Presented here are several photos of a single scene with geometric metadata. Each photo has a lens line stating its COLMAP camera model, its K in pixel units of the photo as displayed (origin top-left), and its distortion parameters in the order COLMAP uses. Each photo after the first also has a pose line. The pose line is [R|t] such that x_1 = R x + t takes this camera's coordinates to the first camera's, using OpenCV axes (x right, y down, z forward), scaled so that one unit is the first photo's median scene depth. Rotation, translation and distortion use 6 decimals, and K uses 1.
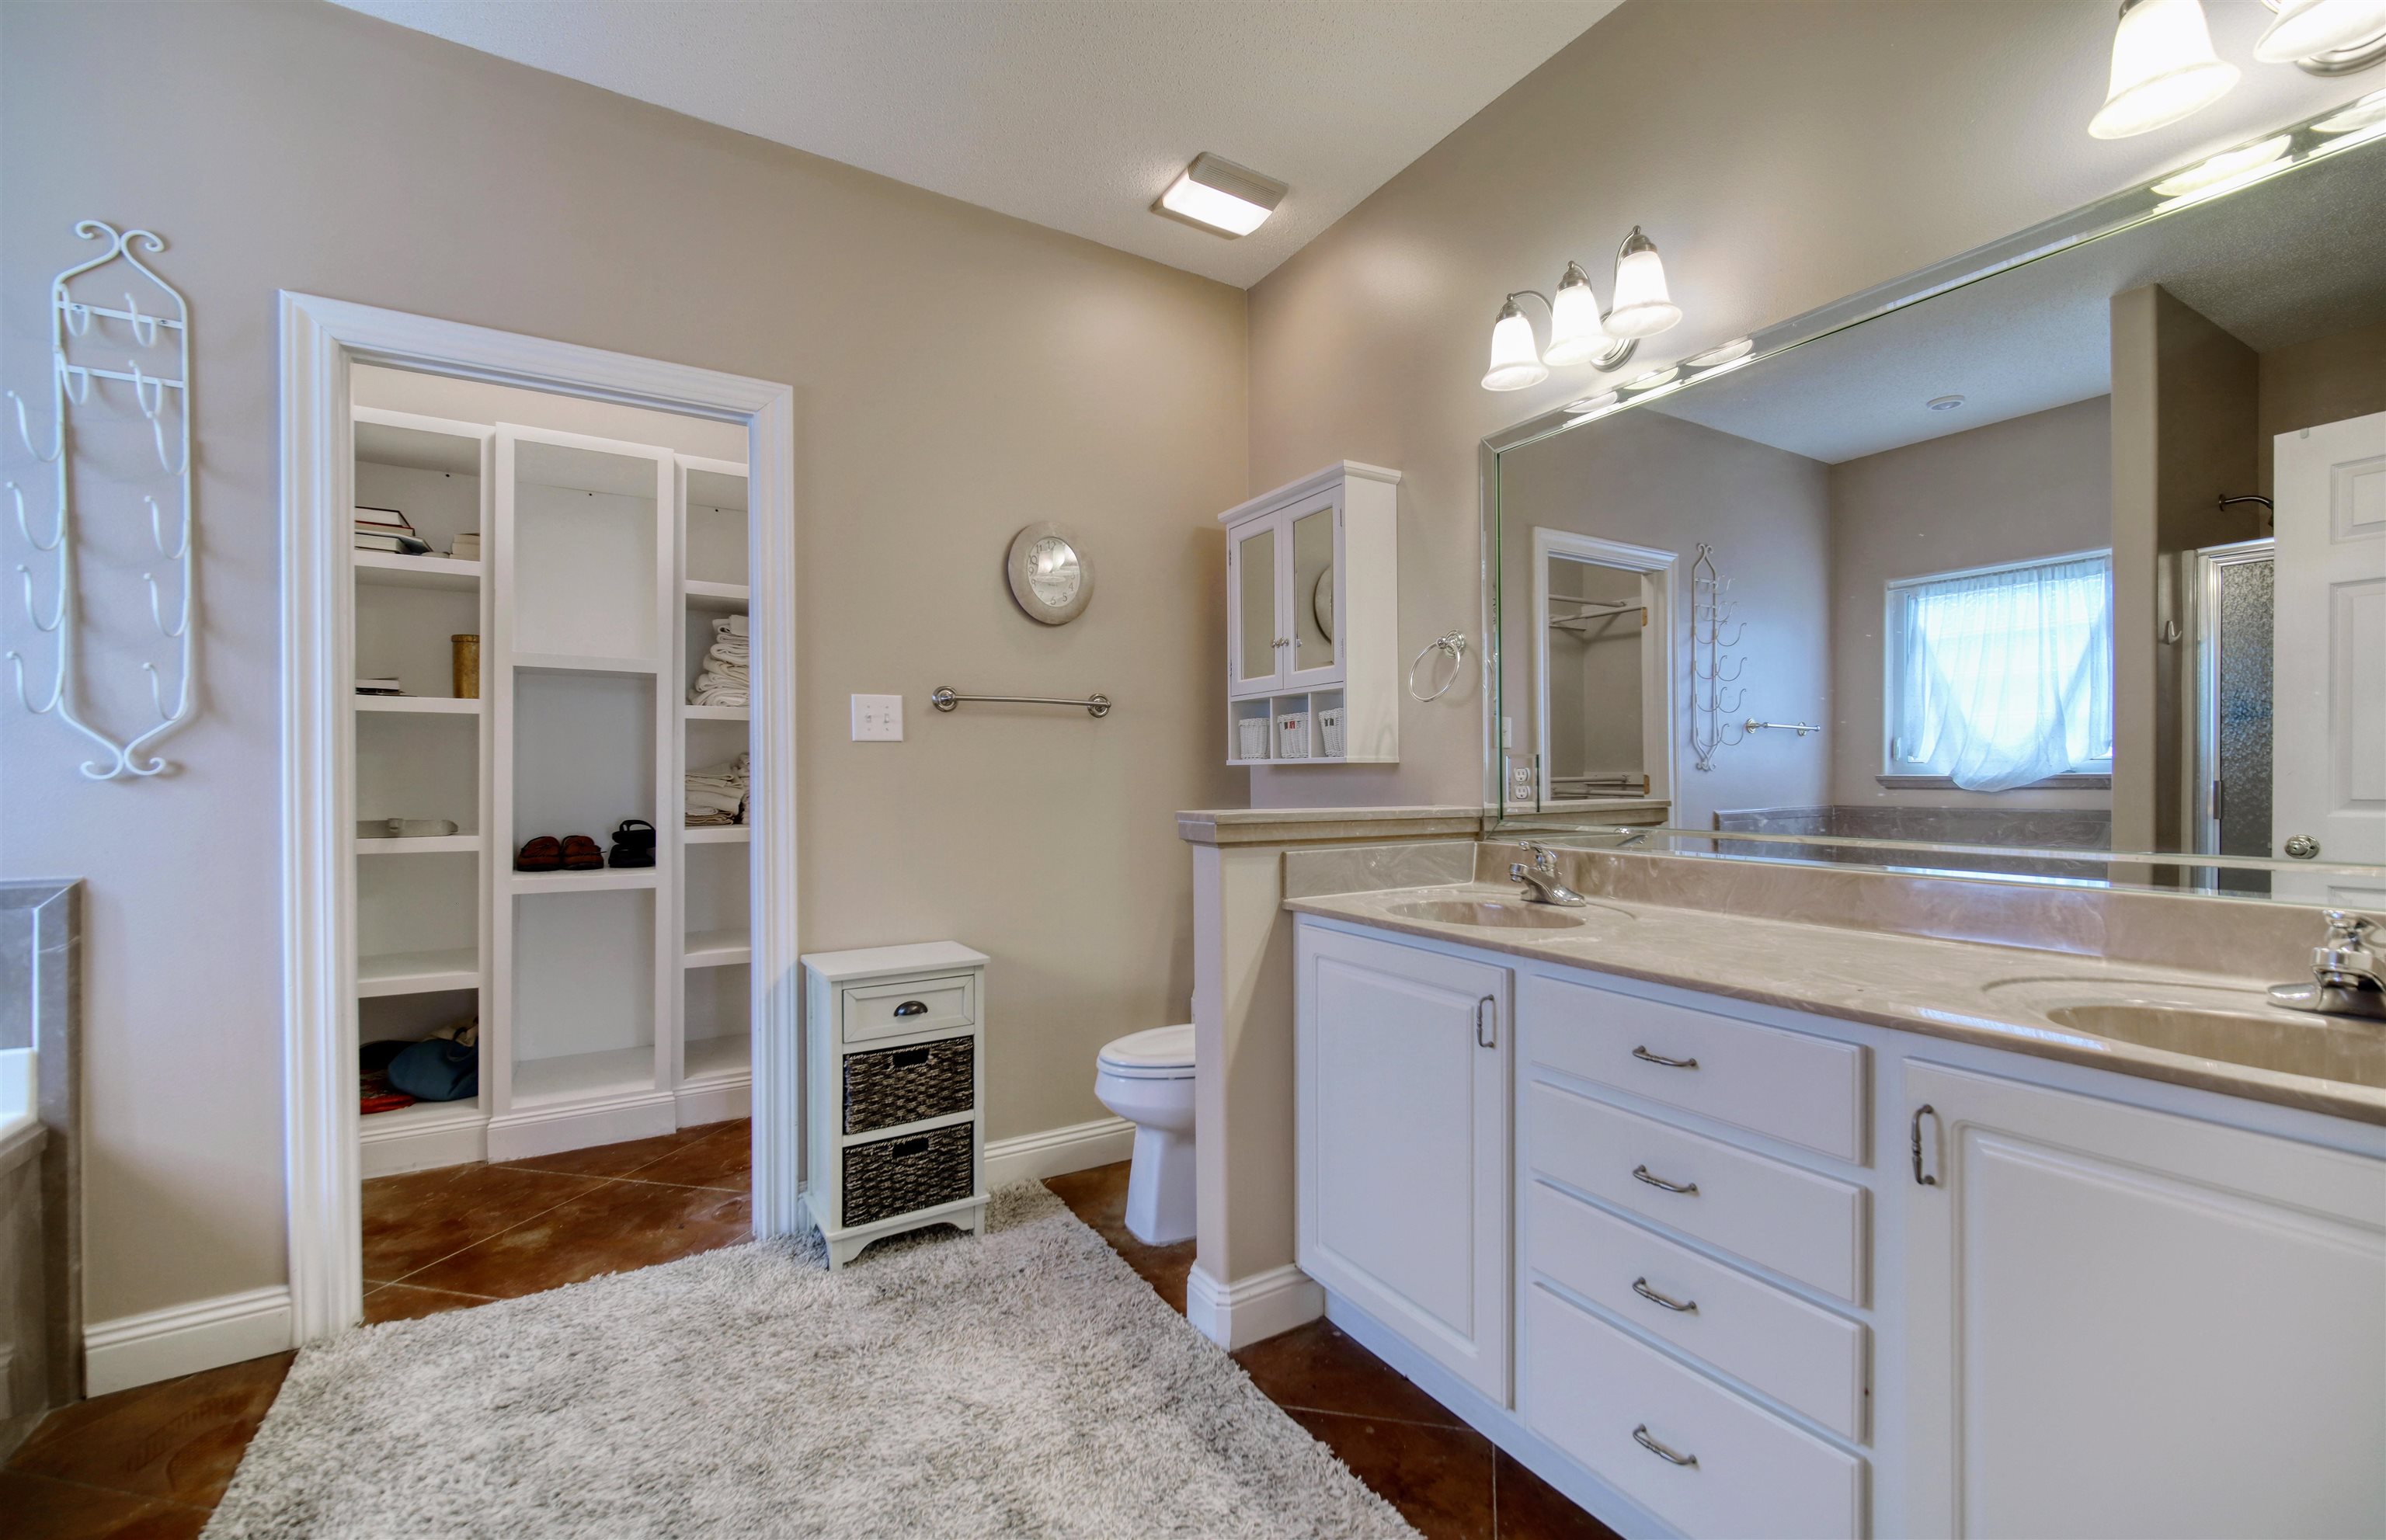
lens RADIAL K [[1051.6, 0, 1258.2], [0, 1051.6, 777.5], [0, 0, 1]] dist [0.003362, -0.000561]
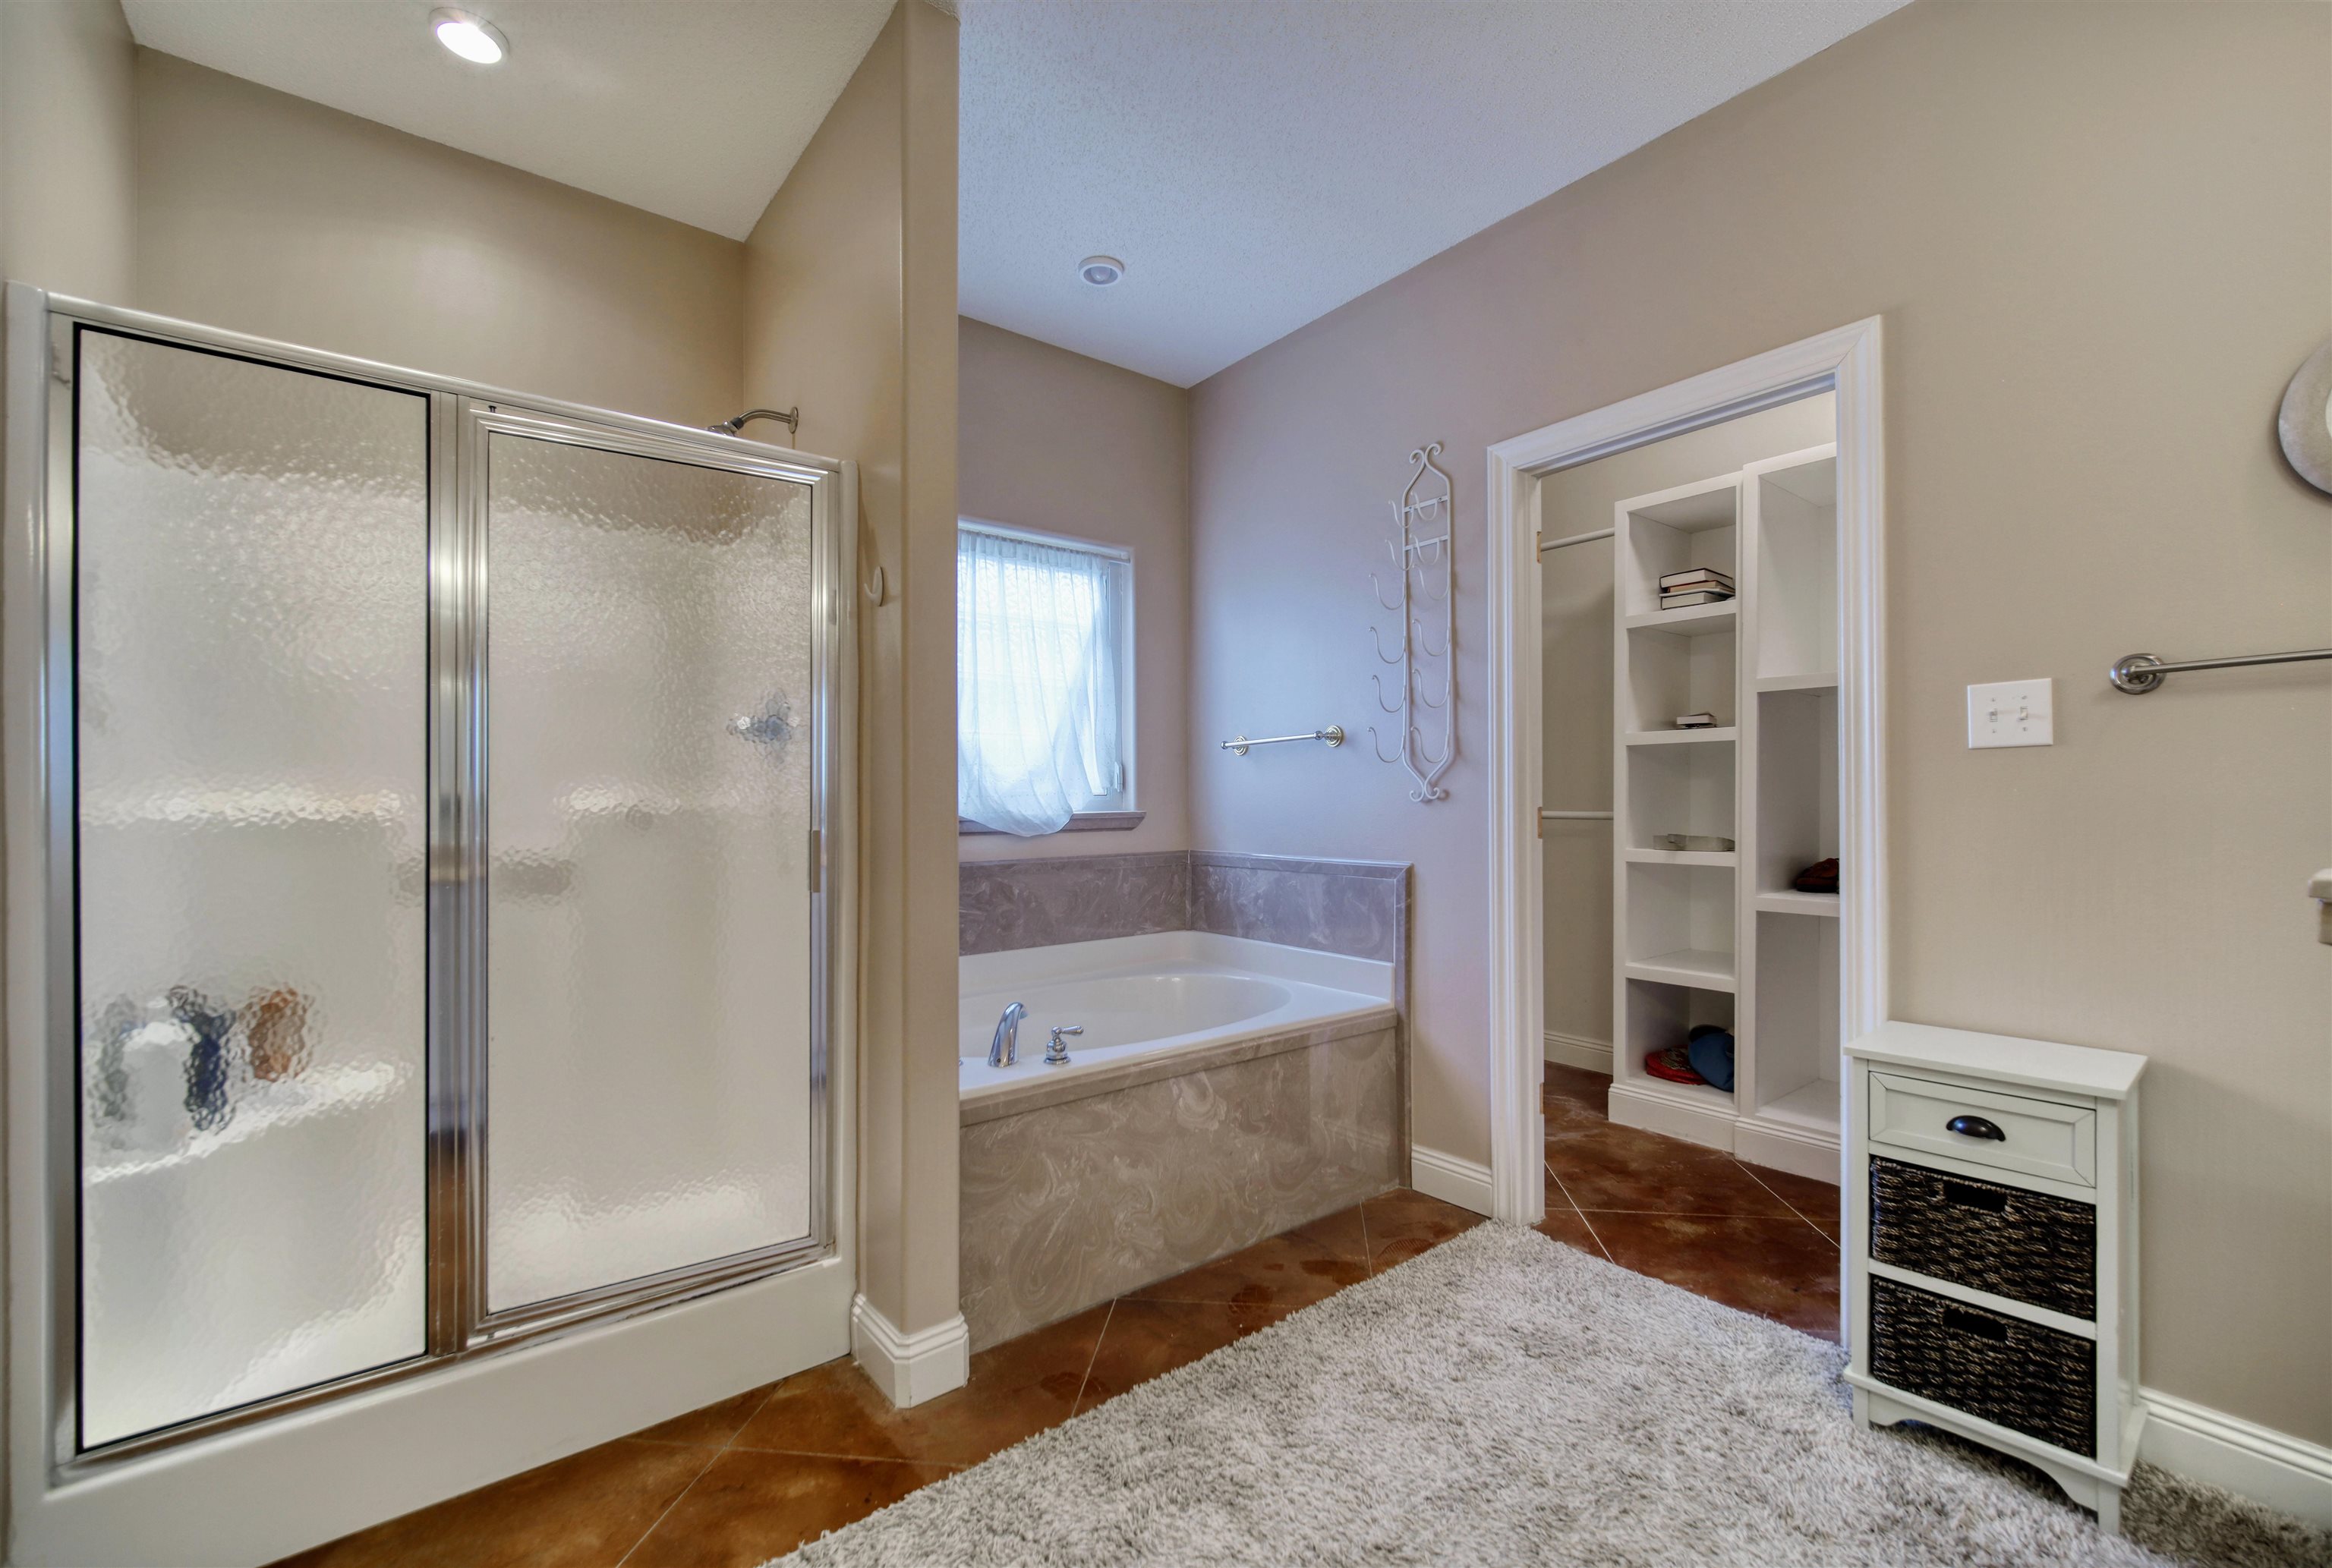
lens RADIAL K [[1005.0, 0, 1156.3], [0, 1005.0, 798.2], [0, 0, 1]] dist [-0.001052, 0.000273]
pose [[0.060373, -0.003951, -0.998168, 0.309698], [0.005521, 0.999978, -0.003624, -0.000270], [0.998161, -0.005292, 0.060393, 0.419132]]
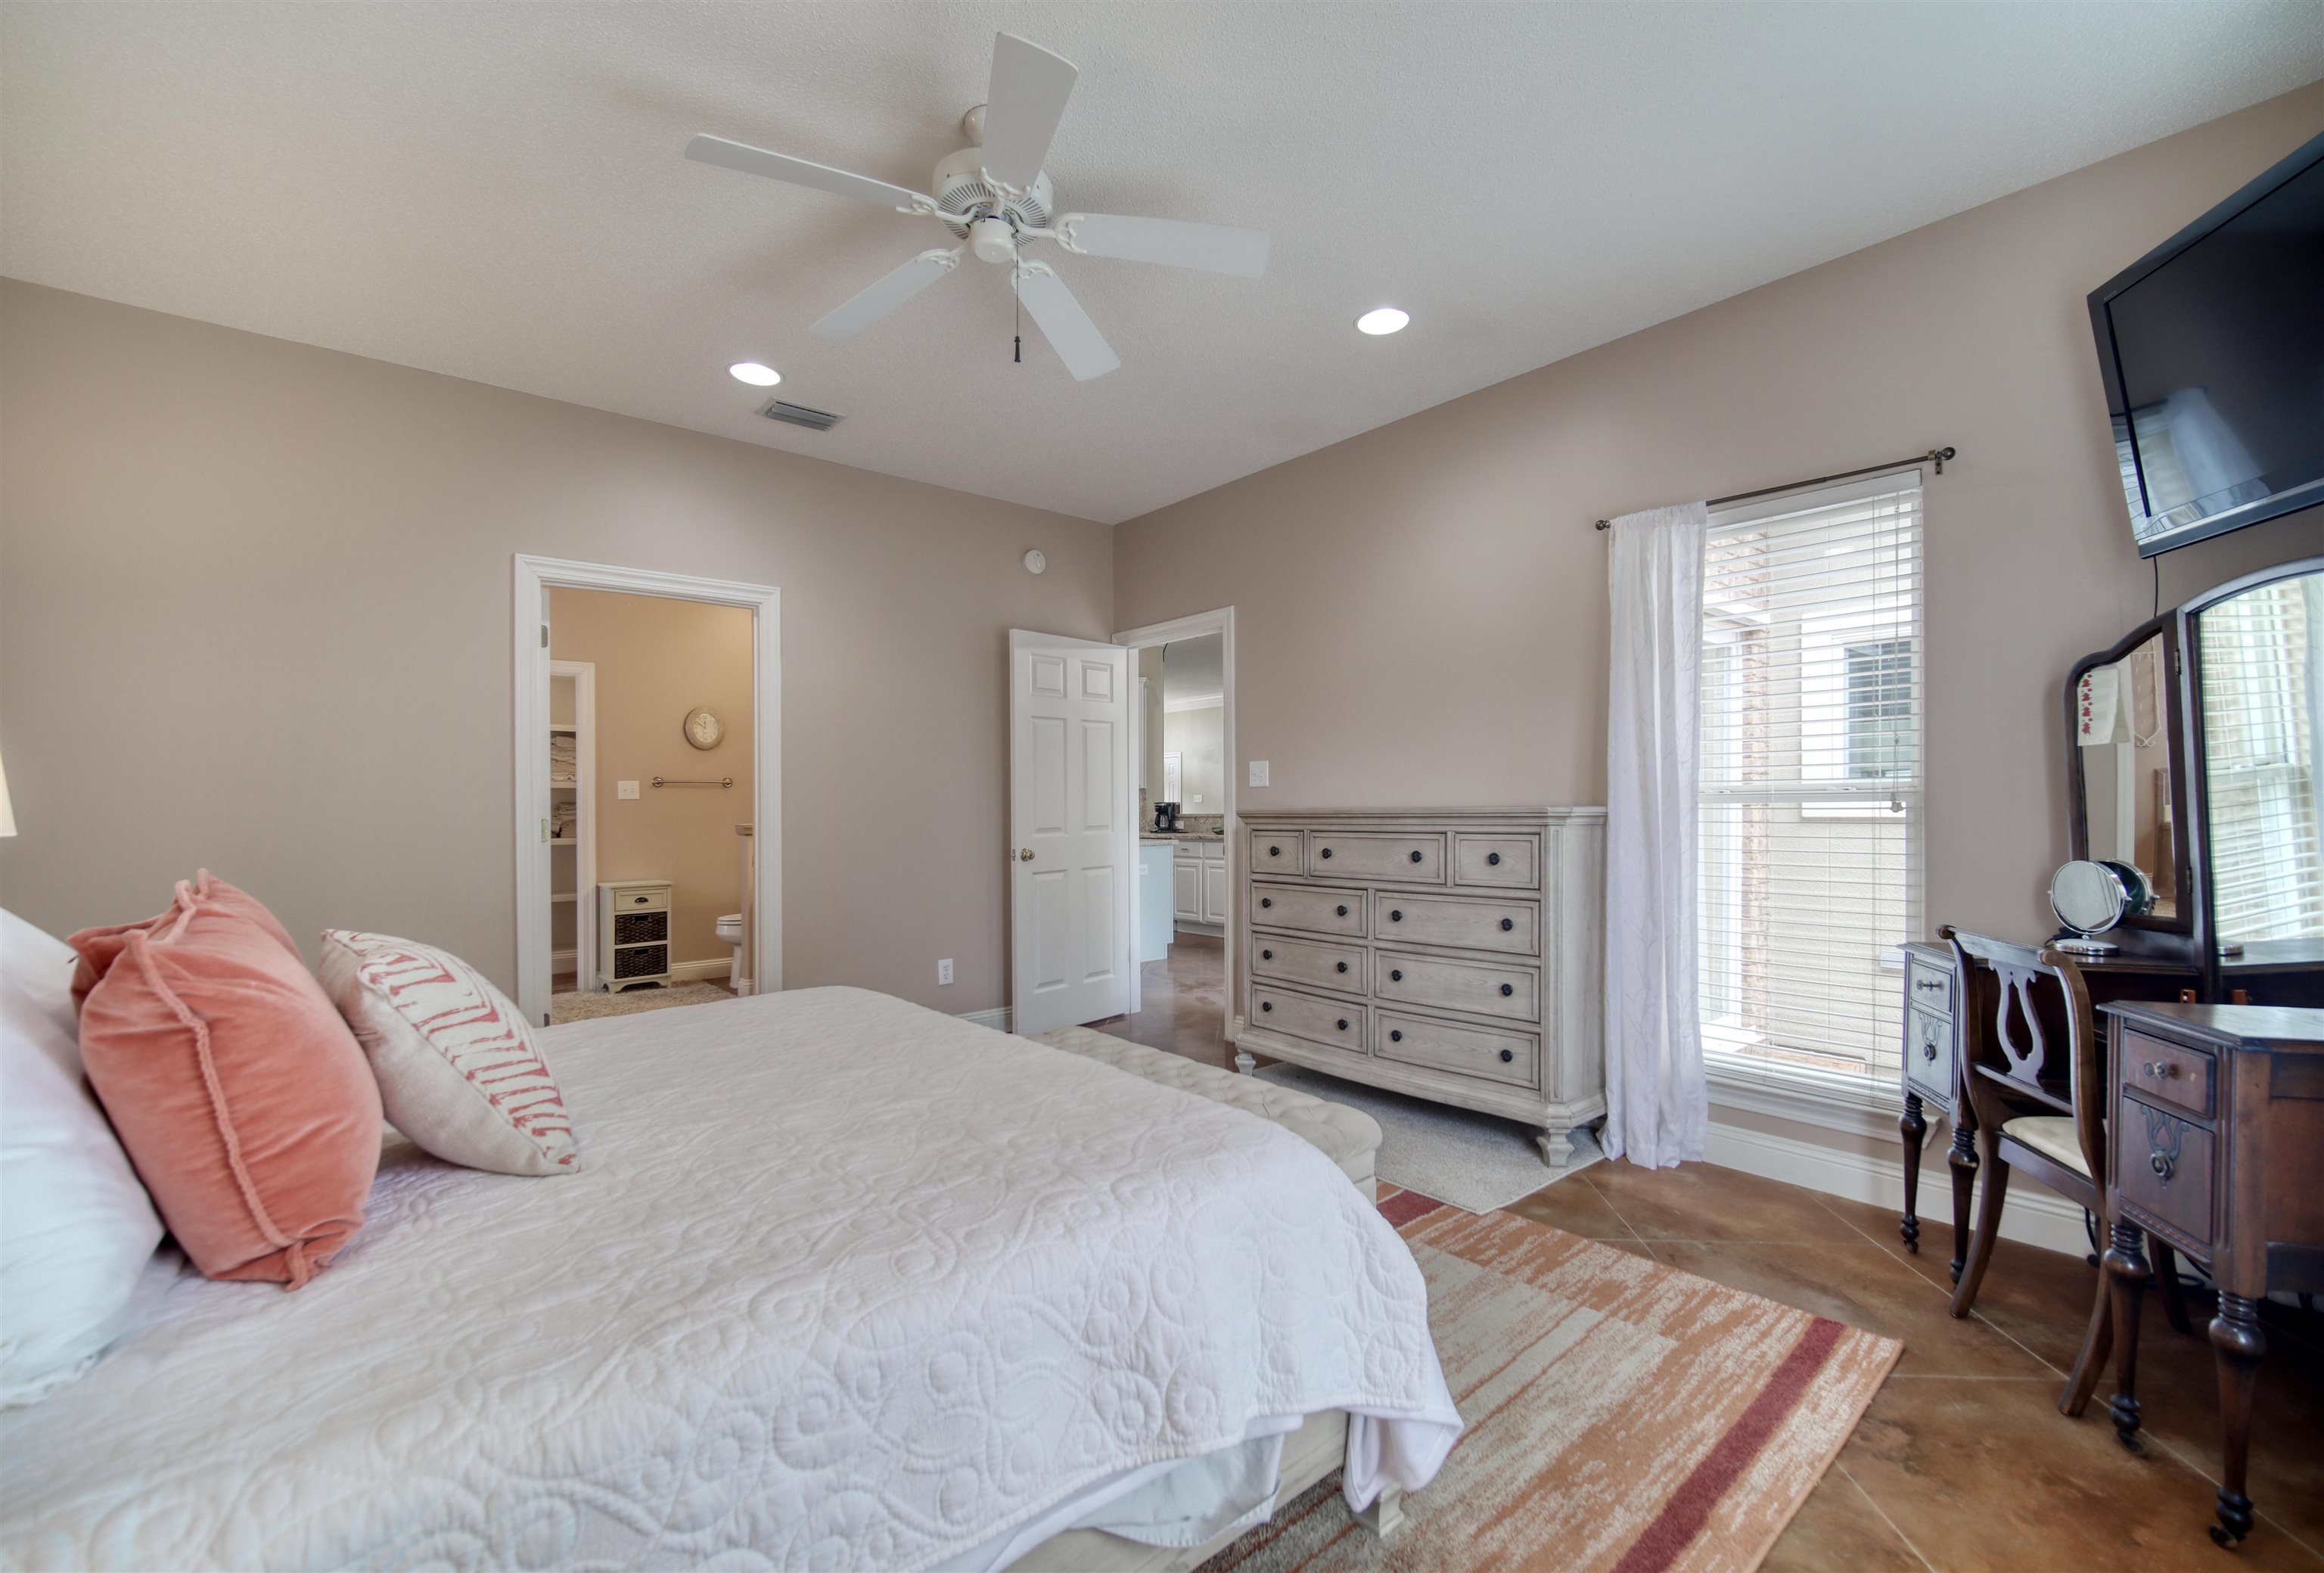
lens RADIAL K [[1001.8, 0, 1141.2], [0, 1001.8, 797.0], [0, 0, 1]] dist [-0.001052, 0.000273]
pose [[0.997527, -0.007550, 0.069880, 0.768544], [0.008020, 0.999947, -0.006435, -0.015605], [-0.069828, 0.006979, 0.997535, -1.643772]]
